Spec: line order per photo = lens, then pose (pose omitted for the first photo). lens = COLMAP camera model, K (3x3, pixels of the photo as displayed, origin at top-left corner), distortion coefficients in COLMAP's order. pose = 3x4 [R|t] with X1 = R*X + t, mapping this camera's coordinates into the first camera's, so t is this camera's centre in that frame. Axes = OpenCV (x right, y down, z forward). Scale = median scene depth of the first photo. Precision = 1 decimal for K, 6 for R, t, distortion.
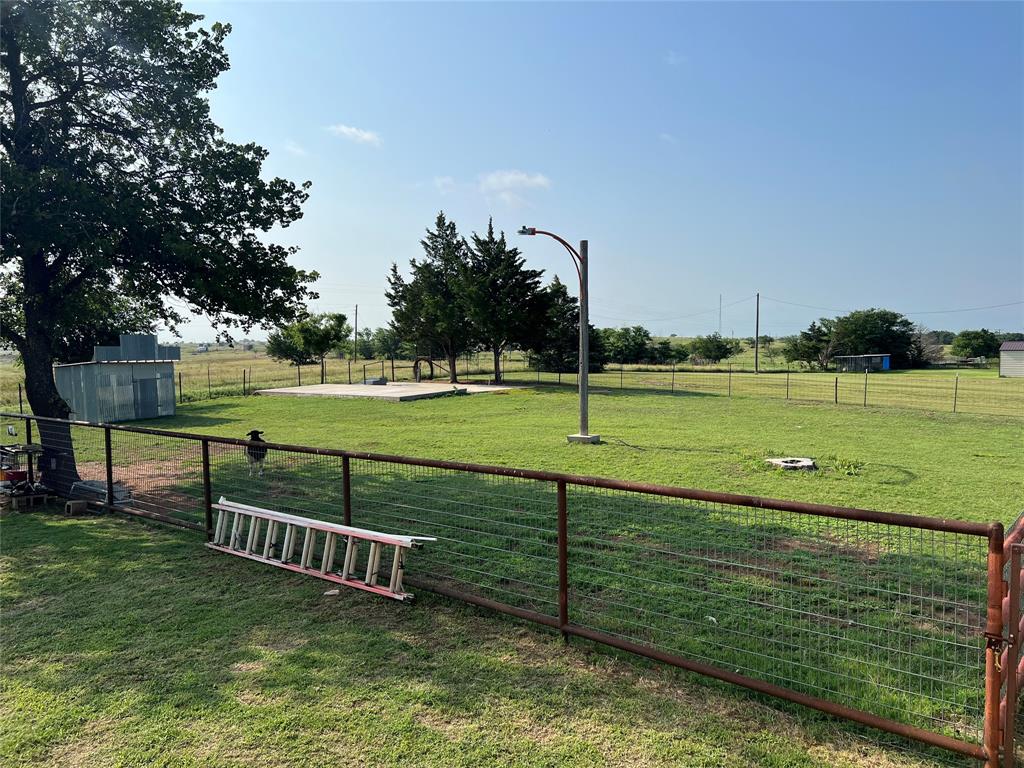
lens RADIAL K [[769.9, 0, 516.1], [0, 769.9, 389.8], [0, 0, 1]] dist [0.062045, -0.078283]
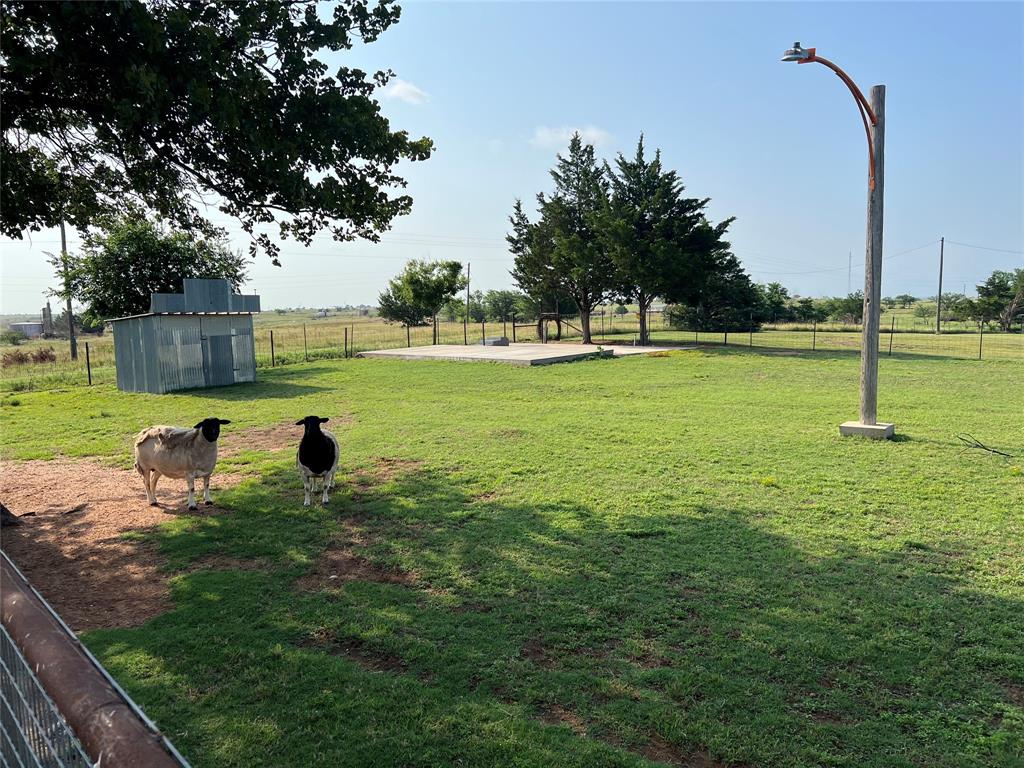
lens RADIAL K [[769.9, 0, 511.2], [0, 769.9, 386.1], [0, 0, 1]] dist [0.062045, -0.078283]
pose [[0.989422, 0.007865, -0.144851, -0.046010], [-0.001927, 0.999154, 0.041091, 0.002845], [0.145052, -0.040377, 0.988600, 0.180070]]
